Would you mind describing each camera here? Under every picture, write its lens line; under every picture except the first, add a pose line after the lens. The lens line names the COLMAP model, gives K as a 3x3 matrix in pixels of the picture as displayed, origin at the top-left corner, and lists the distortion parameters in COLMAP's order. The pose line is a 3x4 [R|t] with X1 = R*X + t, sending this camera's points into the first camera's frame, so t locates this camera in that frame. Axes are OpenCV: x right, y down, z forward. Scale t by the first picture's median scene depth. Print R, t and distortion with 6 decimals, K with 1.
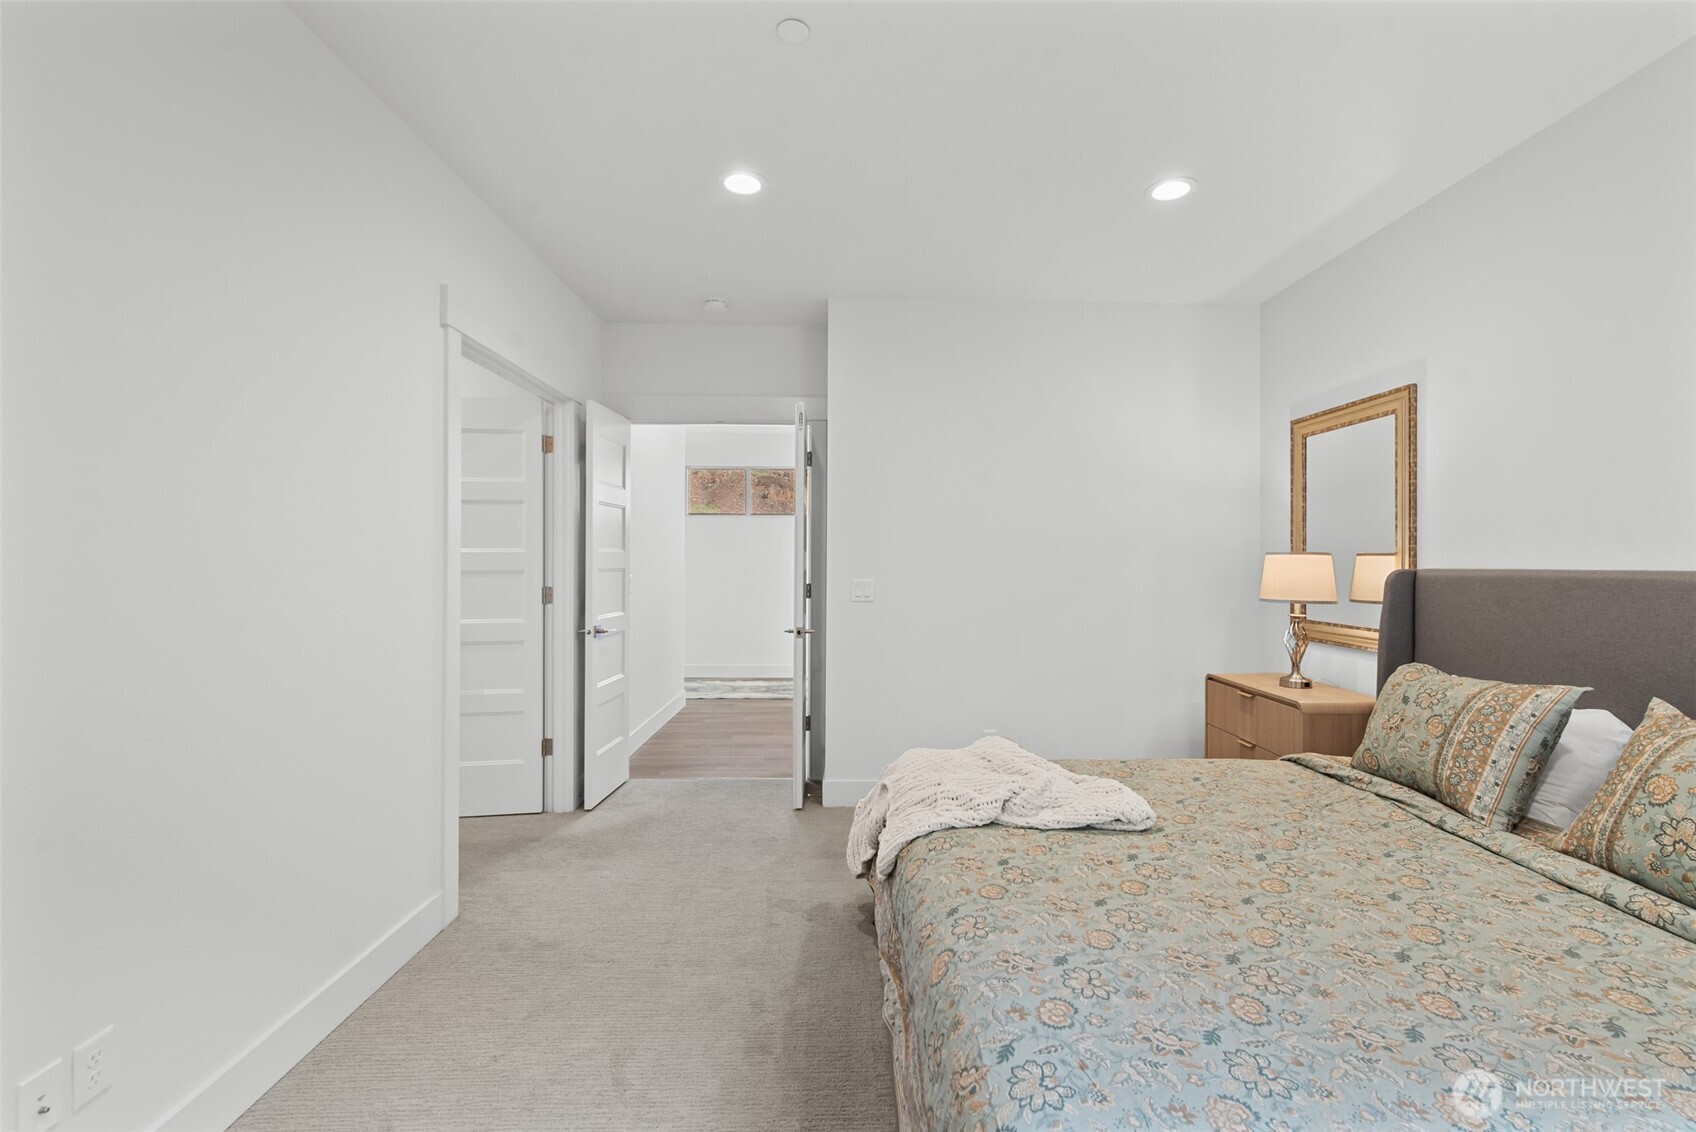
lens RADIAL K [[736.5, 0, 855.5], [0, 736.5, 559.5], [0, 0, 1]] dist [0.000512, -0.000241]
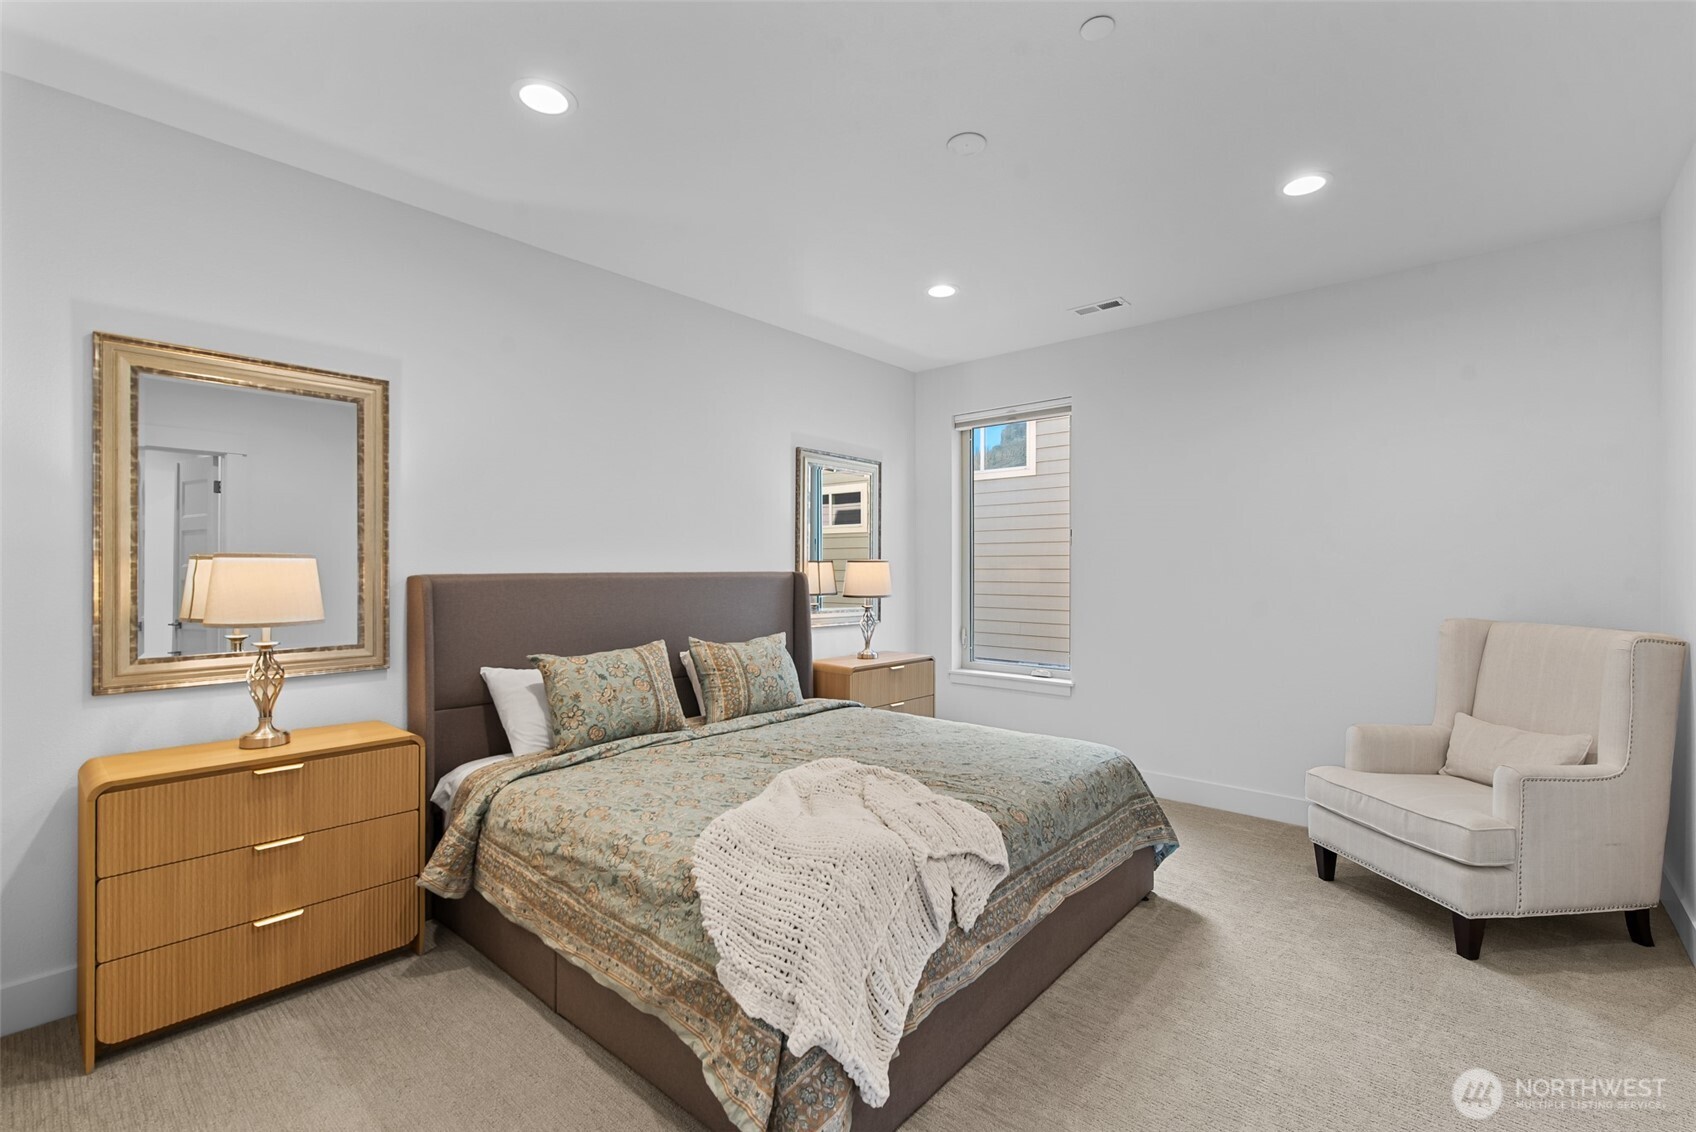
lens RADIAL K [[743.2, 0, 857.0], [0, 743.2, 581.2], [0, 0, 1]] dist [0.000337, -0.000417]
pose [[-0.750670, -0.004872, 0.660660, -0.351926], [0.001907, 0.999953, 0.009540, 0.011258], [-0.660675, 0.008421, -0.750625, 1.366992]]
